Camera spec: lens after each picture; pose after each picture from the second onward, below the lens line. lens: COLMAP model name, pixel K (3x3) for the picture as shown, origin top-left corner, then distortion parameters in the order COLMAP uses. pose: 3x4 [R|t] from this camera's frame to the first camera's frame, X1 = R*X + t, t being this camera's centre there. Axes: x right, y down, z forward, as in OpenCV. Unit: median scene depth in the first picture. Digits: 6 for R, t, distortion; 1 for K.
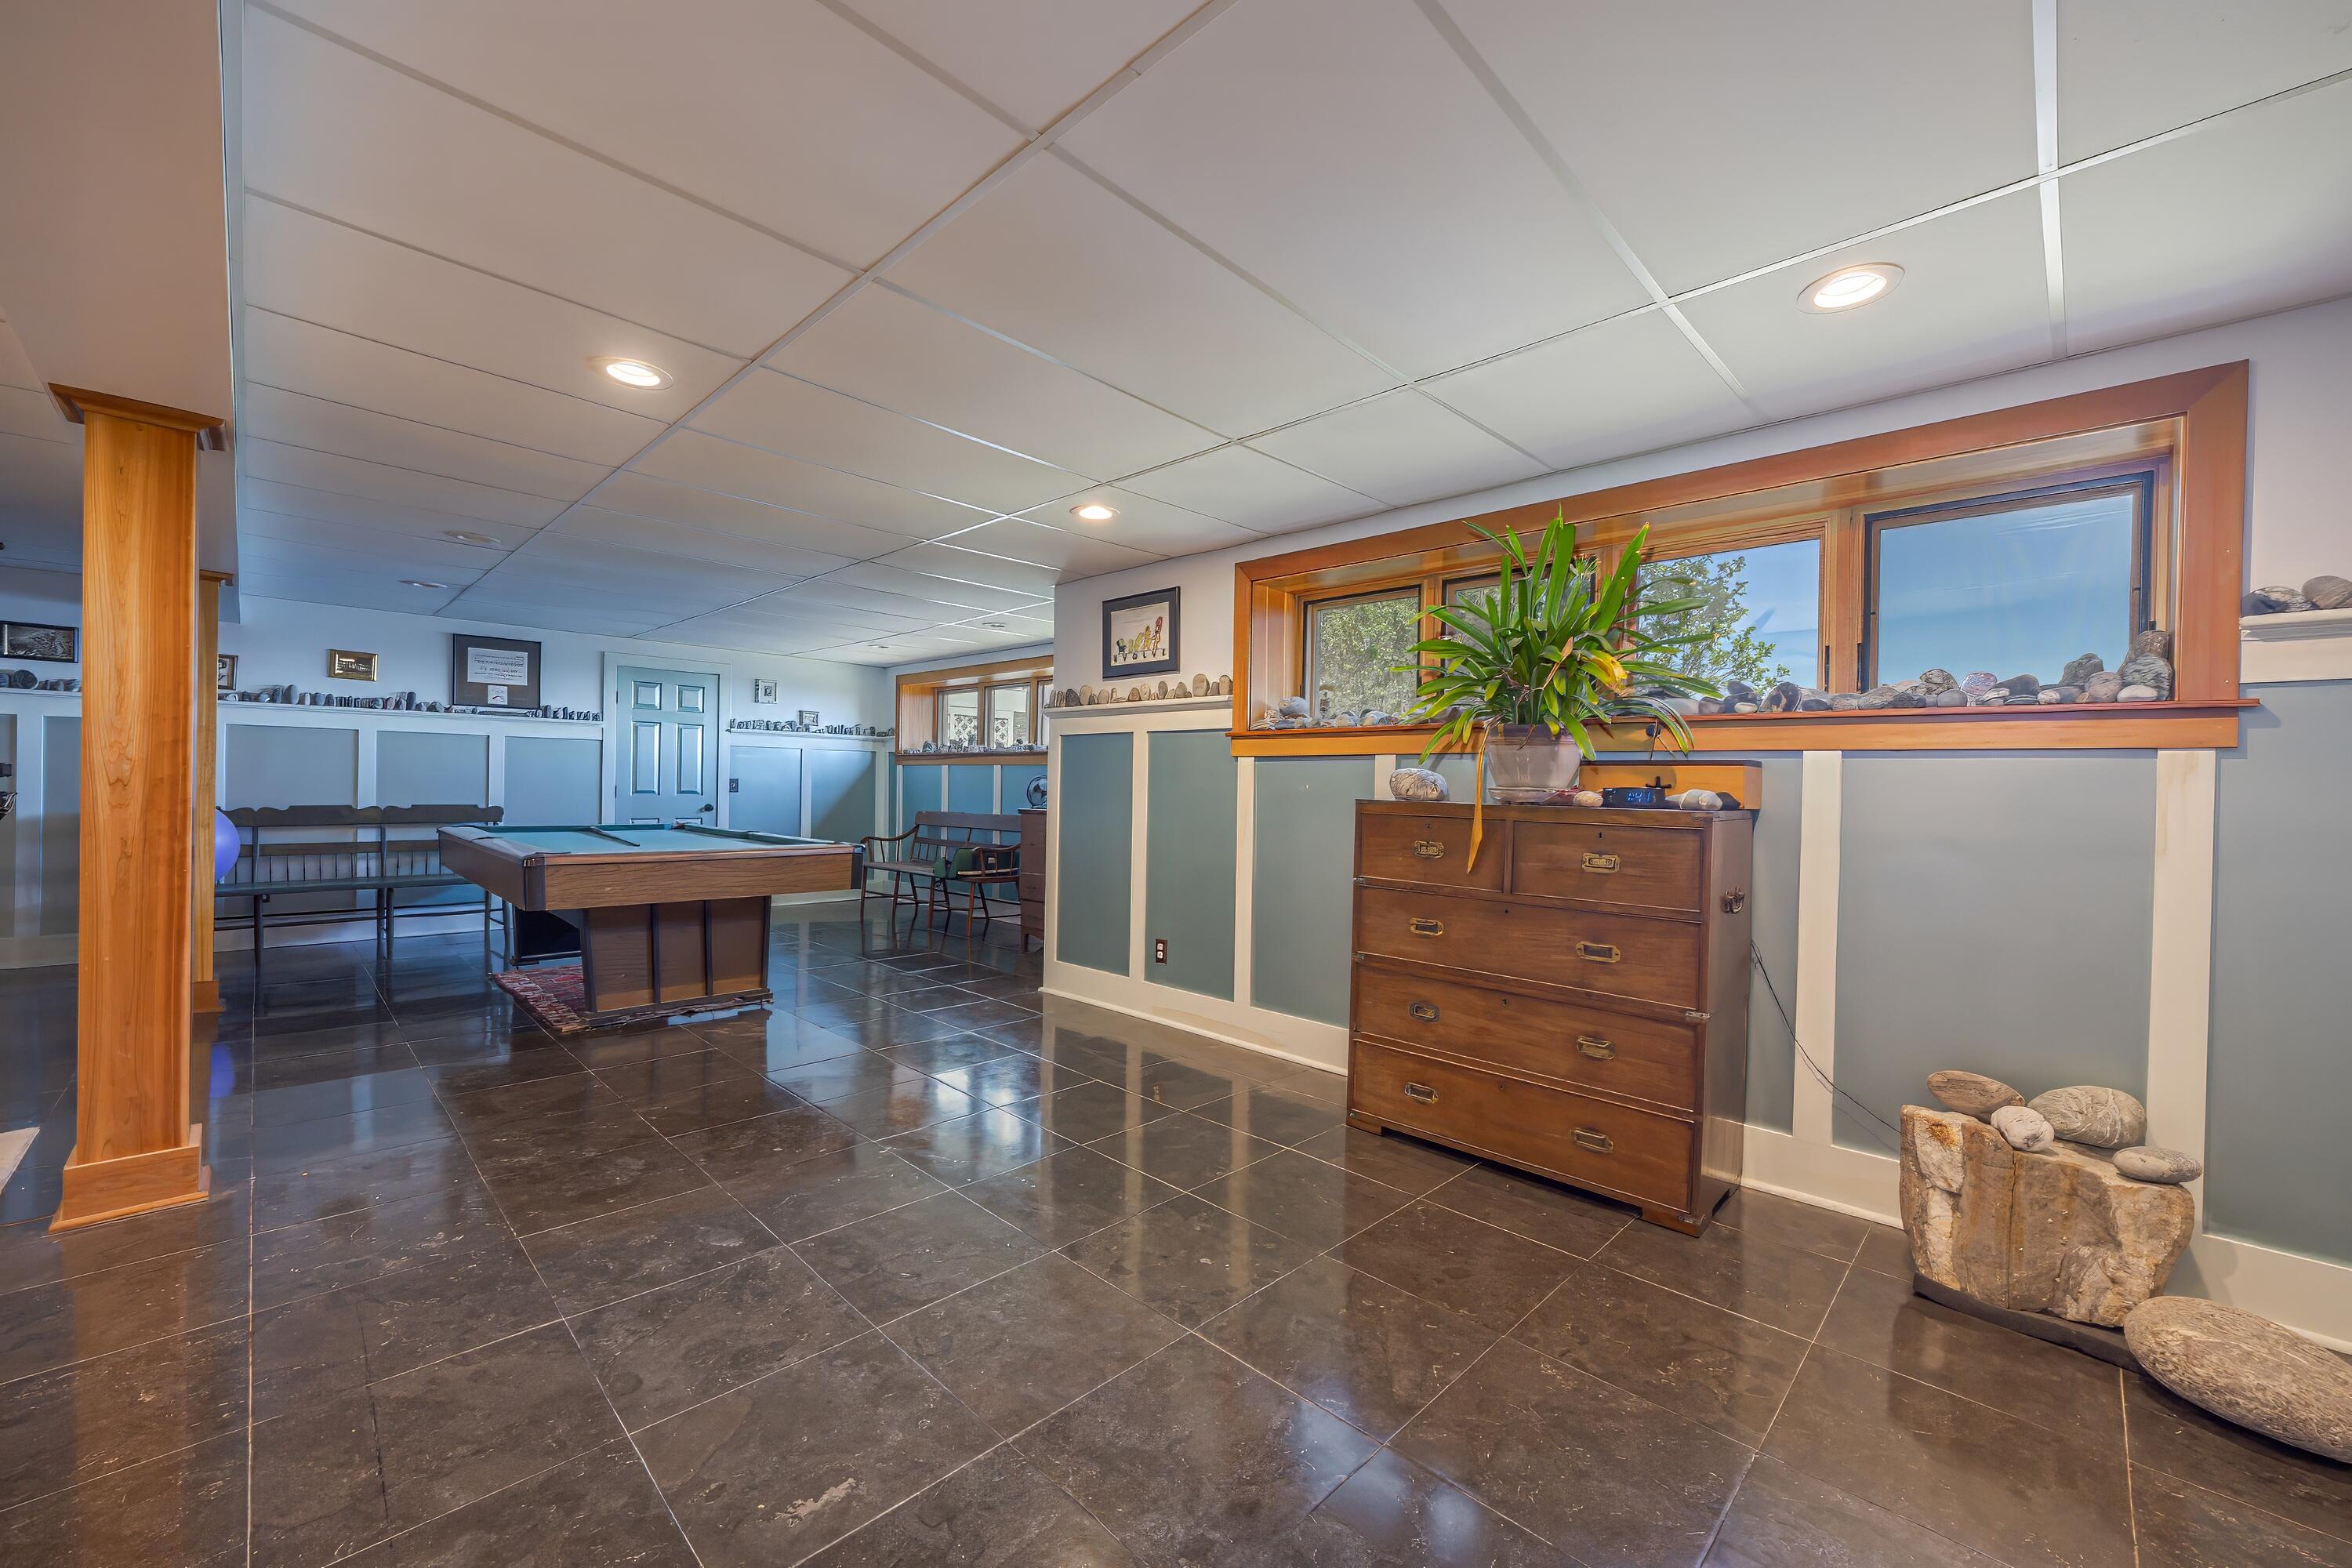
lens RADIAL K [[932.1, 0, 1202.8], [0, 932.1, 790.0], [0, 0, 1]] dist [-0.006115, 0.000209]
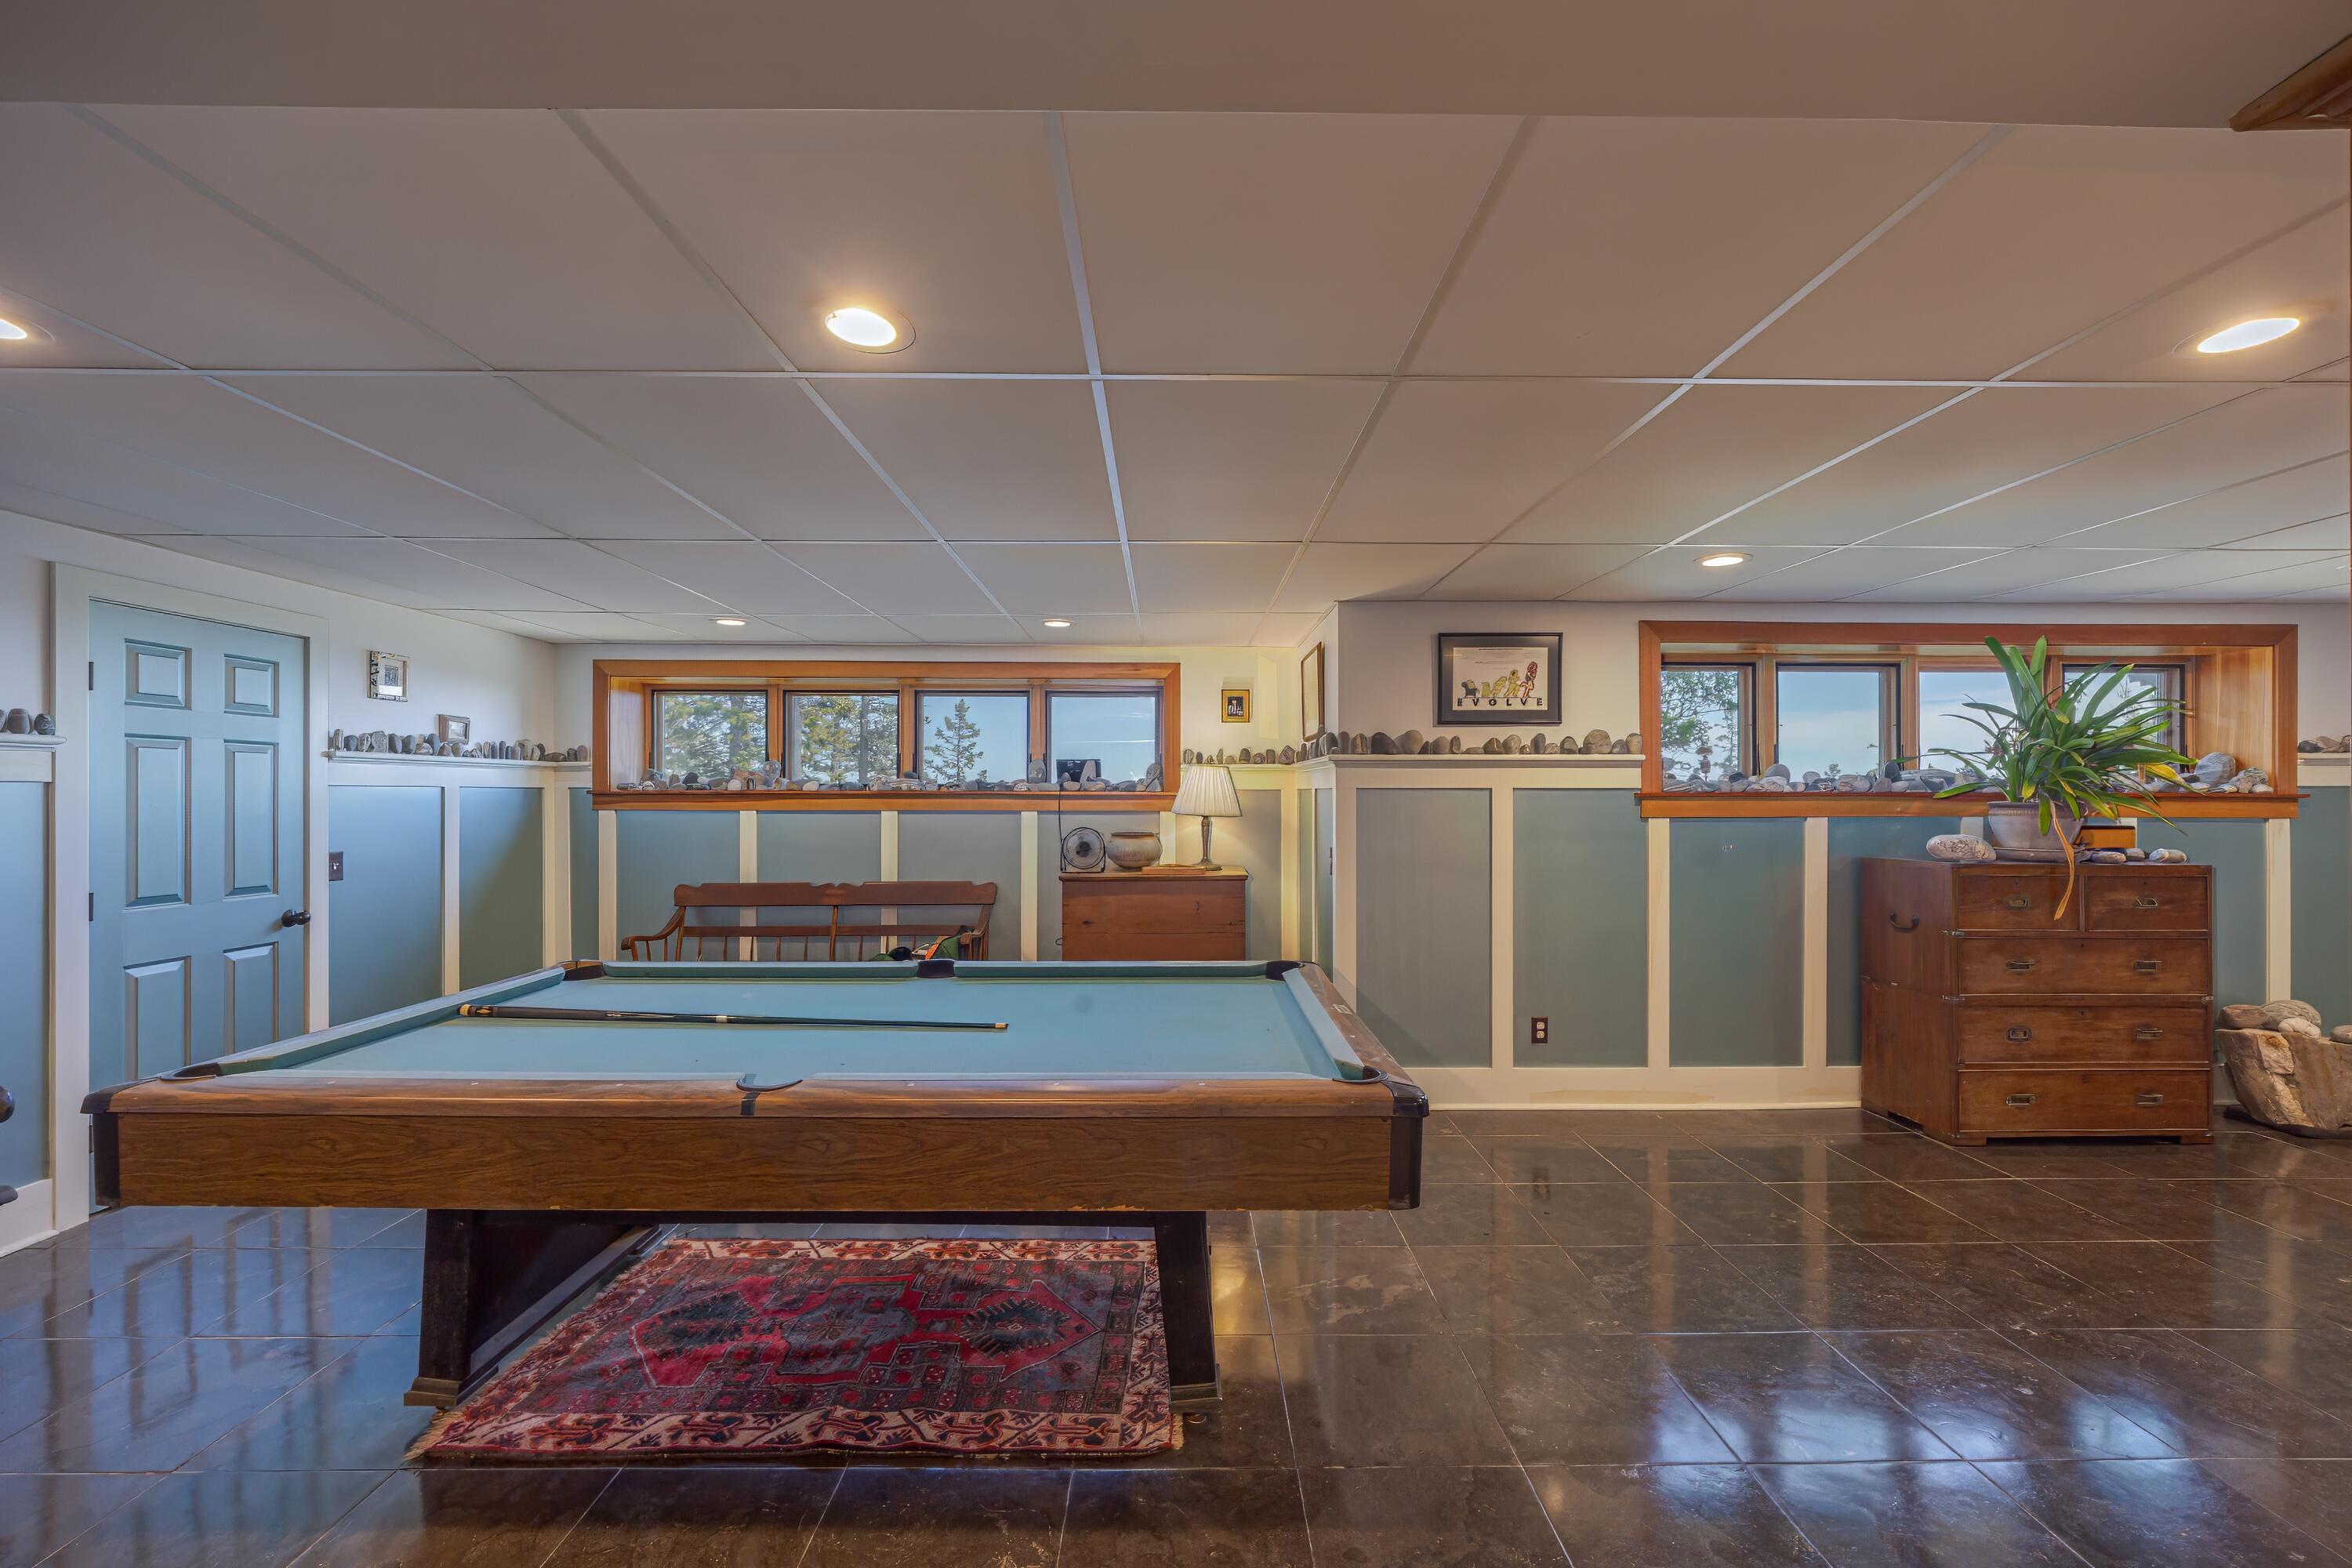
lens RADIAL K [[932.1, 0, 1189.7], [0, 932.1, 787.0], [0, 0, 1]] dist [-0.006115, 0.000209]
pose [[0.707186, -0.013766, 0.706894, -0.927745], [0.014998, 0.999878, 0.004468, -0.073779], [-0.706869, 0.007442, 0.707306, 0.599122]]
